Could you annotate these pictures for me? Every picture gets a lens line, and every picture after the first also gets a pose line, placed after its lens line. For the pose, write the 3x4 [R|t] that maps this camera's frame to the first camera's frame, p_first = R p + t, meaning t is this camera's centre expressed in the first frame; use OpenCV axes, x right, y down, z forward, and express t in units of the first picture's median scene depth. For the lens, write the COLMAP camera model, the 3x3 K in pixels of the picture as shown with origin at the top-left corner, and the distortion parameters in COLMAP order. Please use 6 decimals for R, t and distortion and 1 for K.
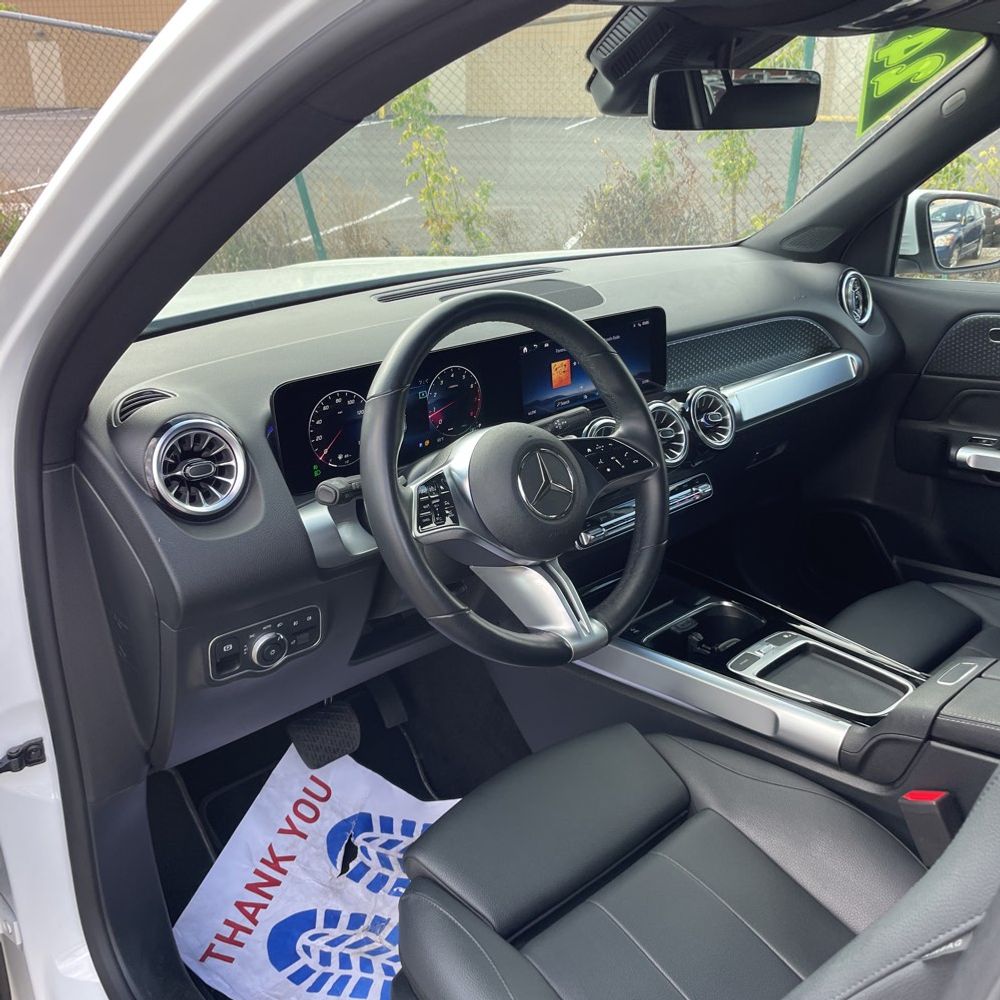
lens RADIAL K [[1020.3, 0, 495.2], [0, 1020.3, 501.1], [0, 0, 1]] dist [0.033790, 0.000000]
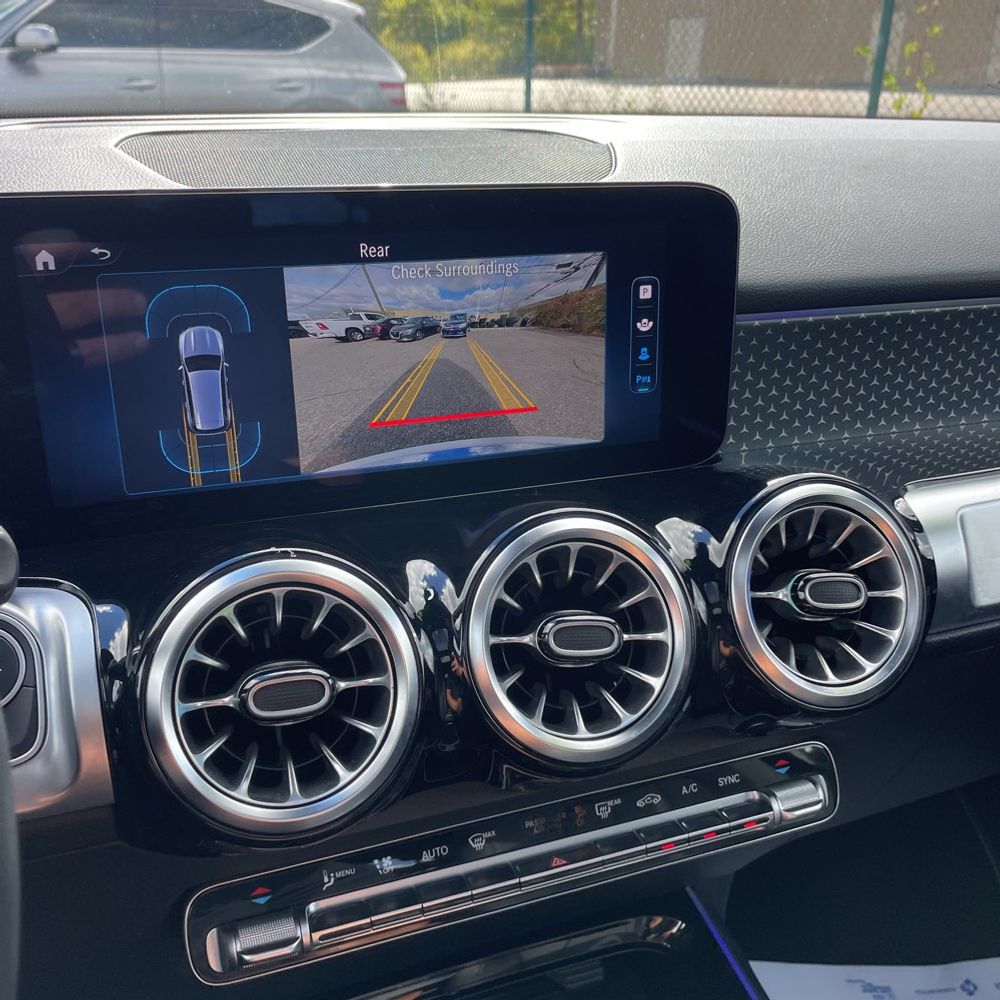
lens RADIAL K [[1020.3, 0, 500.7], [0, 1020.3, 490.0], [0, 0, 1]] dist [0.033790, 0.000000]
pose [[0.923555, 0.164092, -0.346583, 0.220941], [-0.160501, 0.986255, 0.039254, -0.105077], [0.348261, 0.019373, 0.937198, 0.700369]]
